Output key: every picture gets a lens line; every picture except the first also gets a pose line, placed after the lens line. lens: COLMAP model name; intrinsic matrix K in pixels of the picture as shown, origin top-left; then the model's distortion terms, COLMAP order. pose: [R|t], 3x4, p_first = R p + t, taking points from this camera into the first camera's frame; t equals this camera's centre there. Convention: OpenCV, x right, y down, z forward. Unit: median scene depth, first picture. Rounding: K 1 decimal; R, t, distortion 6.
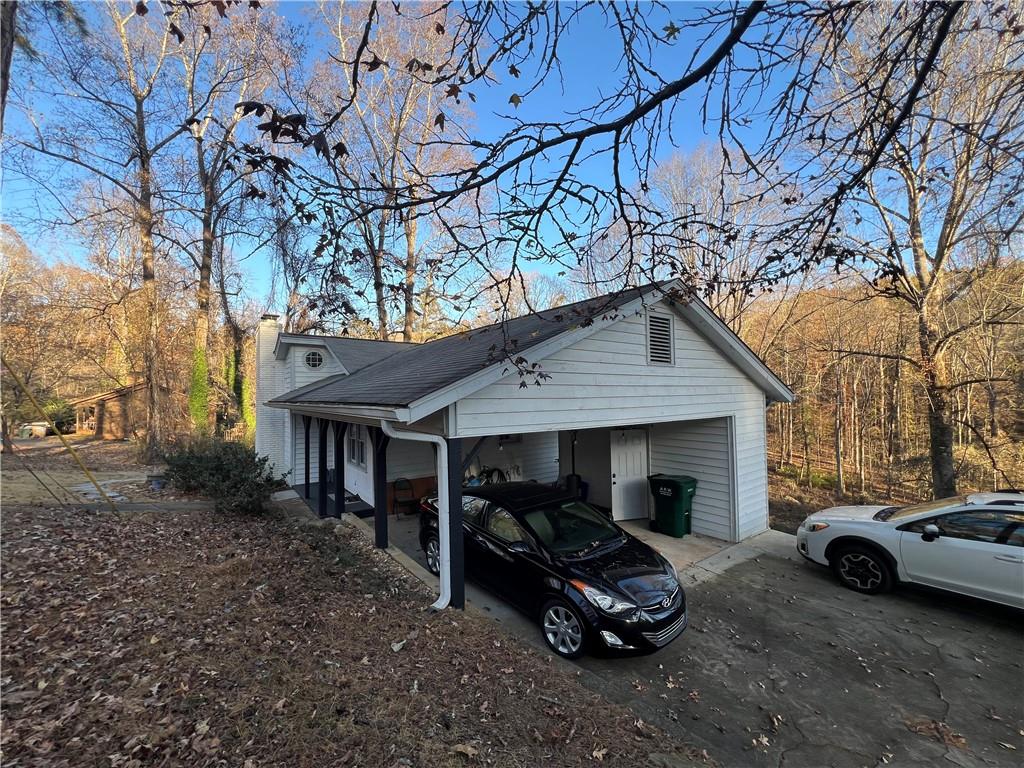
lens RADIAL K [[411.2, 0, 508.3], [0, 411.2, 383.6], [0, 0, 1]] dist [-0.001283, -0.000236]
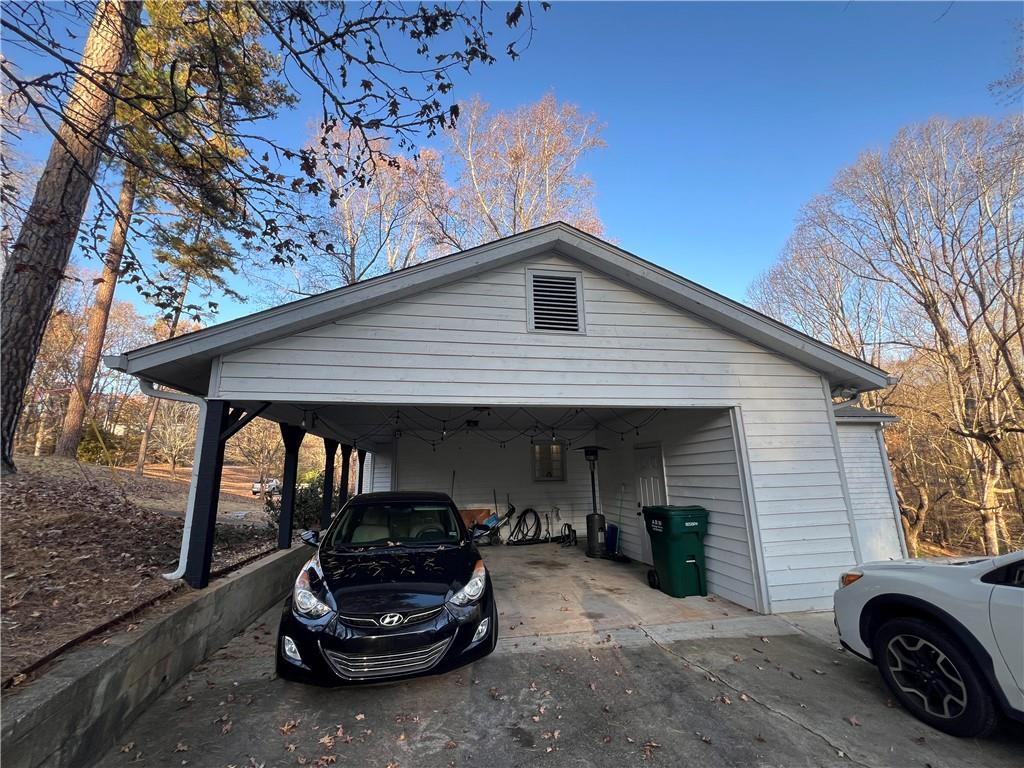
lens RADIAL K [[411.2, 0, 509.2], [0, 411.2, 382.5], [0, 0, 1]] dist [-0.001283, -0.000236]
pose [[0.889995, -0.103698, -0.444022, 0.522053], [0.018425, 0.981179, -0.192217, 0.161866], [0.455598, 0.162891, 0.875156, 0.245879]]
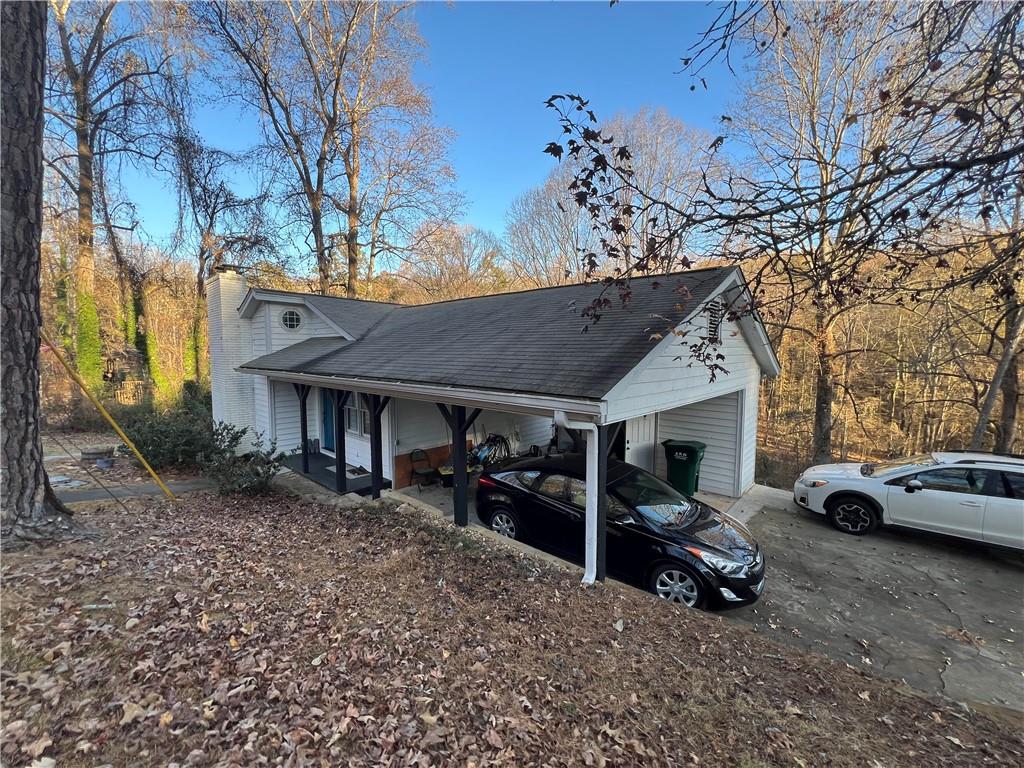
lens RADIAL K [[411.2, 0, 506.9], [0, 411.2, 384.1], [0, 0, 1]] dist [-0.001283, -0.000236]
pose [[0.979979, 0.000571, 0.199100, -0.315765], [-0.022010, 0.994178, 0.105480, -0.039094], [-0.197880, -0.107751, 0.974286, 0.033633]]
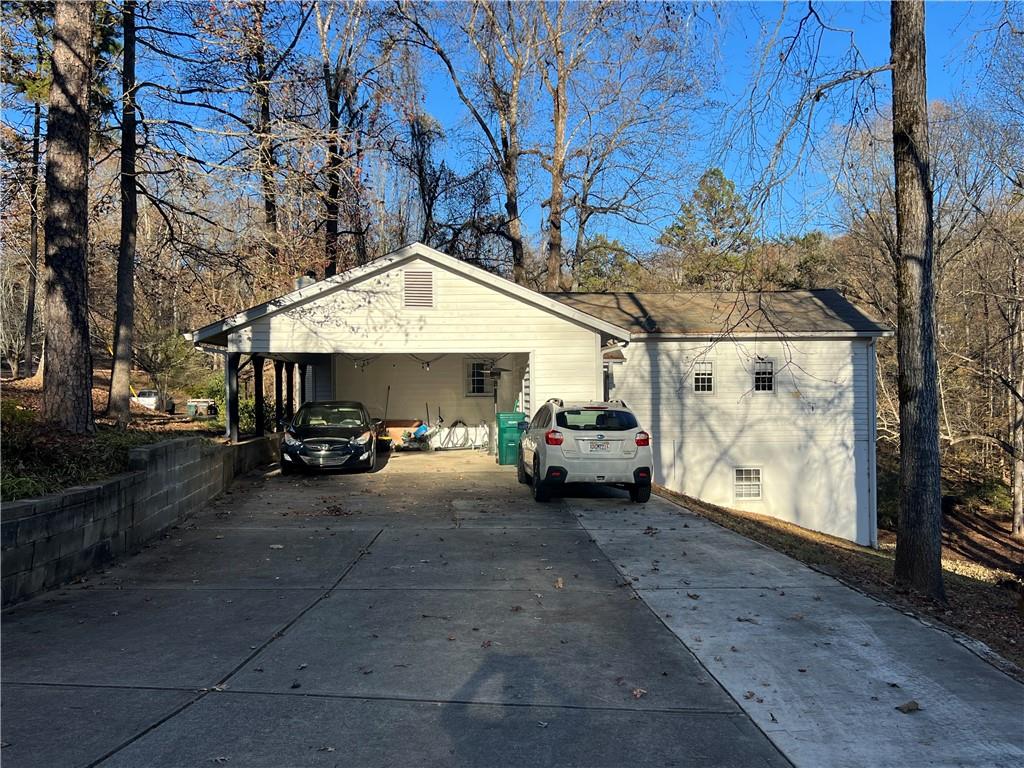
lens RADIAL K [[894.0, 0, 512.7], [0, 894.0, 382.2], [0, 0, 1]] dist [0.002034, 0.000009]
pose [[0.843245, 0.006040, -0.537496, 1.779124], [0.011030, 0.999532, 0.028536, 0.089354], [0.537416, -0.029992, 0.842784, -1.012105]]
